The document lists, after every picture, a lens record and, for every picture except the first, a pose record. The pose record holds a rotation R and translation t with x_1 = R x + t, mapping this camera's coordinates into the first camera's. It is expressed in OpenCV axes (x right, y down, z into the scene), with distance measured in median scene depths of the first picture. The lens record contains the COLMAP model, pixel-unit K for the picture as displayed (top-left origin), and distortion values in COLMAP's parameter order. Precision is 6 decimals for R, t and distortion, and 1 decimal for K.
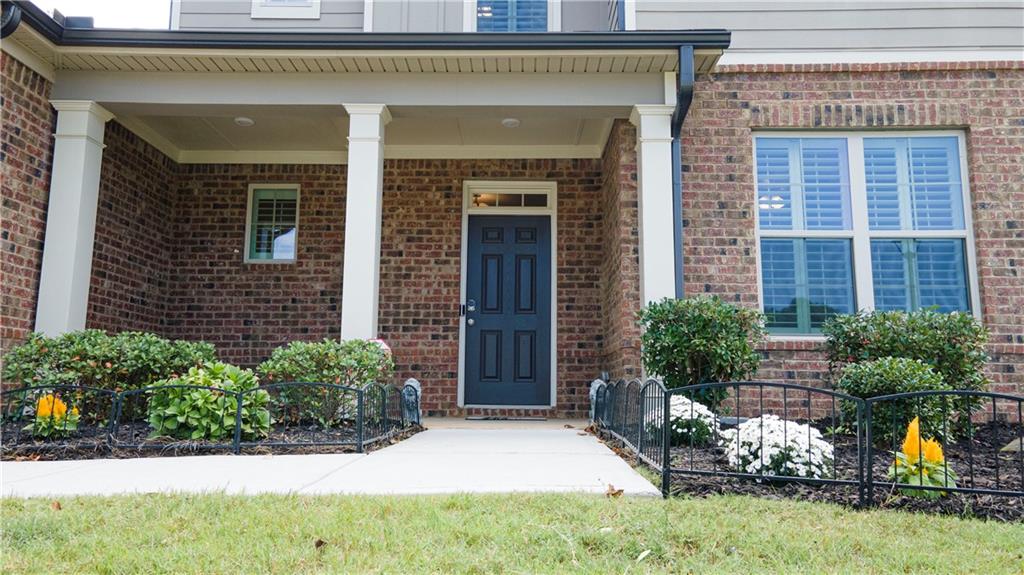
lens RADIAL K [[743.4, 0, 512.0], [0, 743.4, 287.5], [0, 0, 1]] dist [-0.008421, 0.066102]
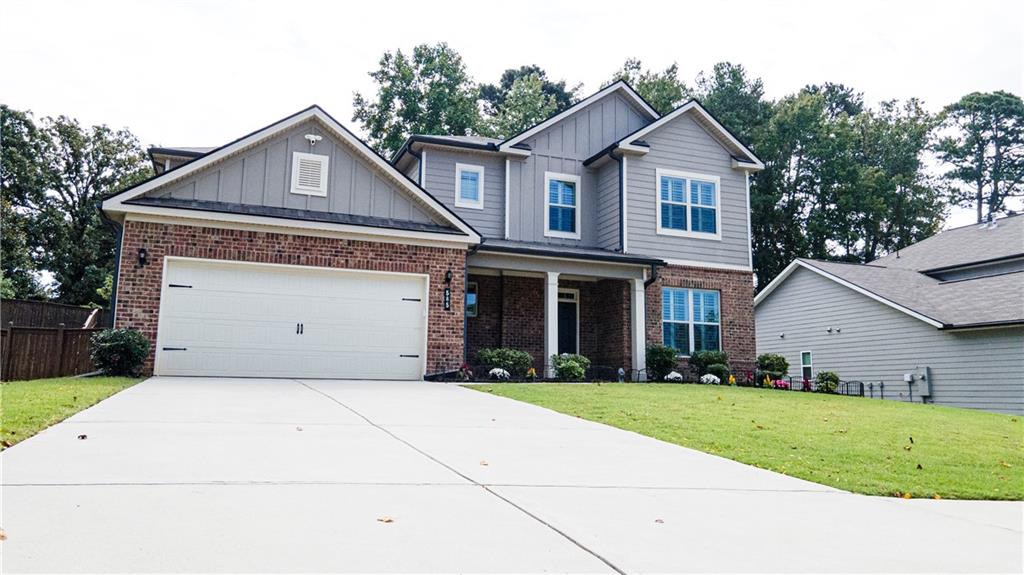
lens RADIAL K [[743.4, 0, 512.0], [0, 743.4, 287.5], [0, 0, 1]] dist [-0.008421, 0.066102]
pose [[0.930893, 0.061880, 0.360014, -1.306829], [-0.063495, 0.997955, -0.007351, -0.144020], [-0.359732, -0.016016, 0.932918, -1.562349]]
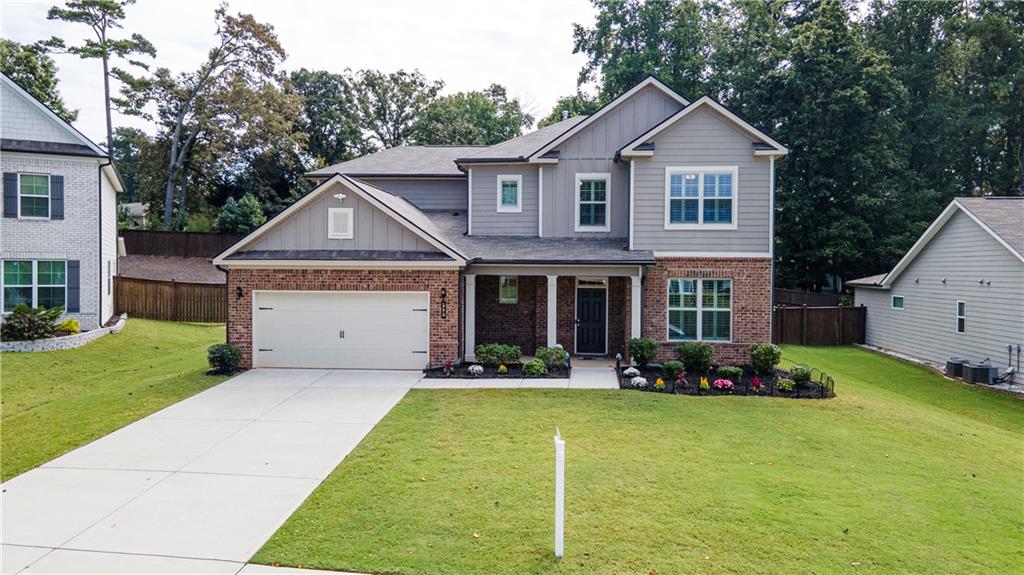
lens RADIAL K [[743.4, 0, 512.0], [0, 743.4, 287.5], [0, 0, 1]] dist [-0.008421, 0.066102]
pose [[0.996814, 0.004979, -0.079600, -0.101386], [0.008920, 0.984827, 0.173307, -0.742930], [0.079255, -0.173465, 0.981646, -2.285798]]
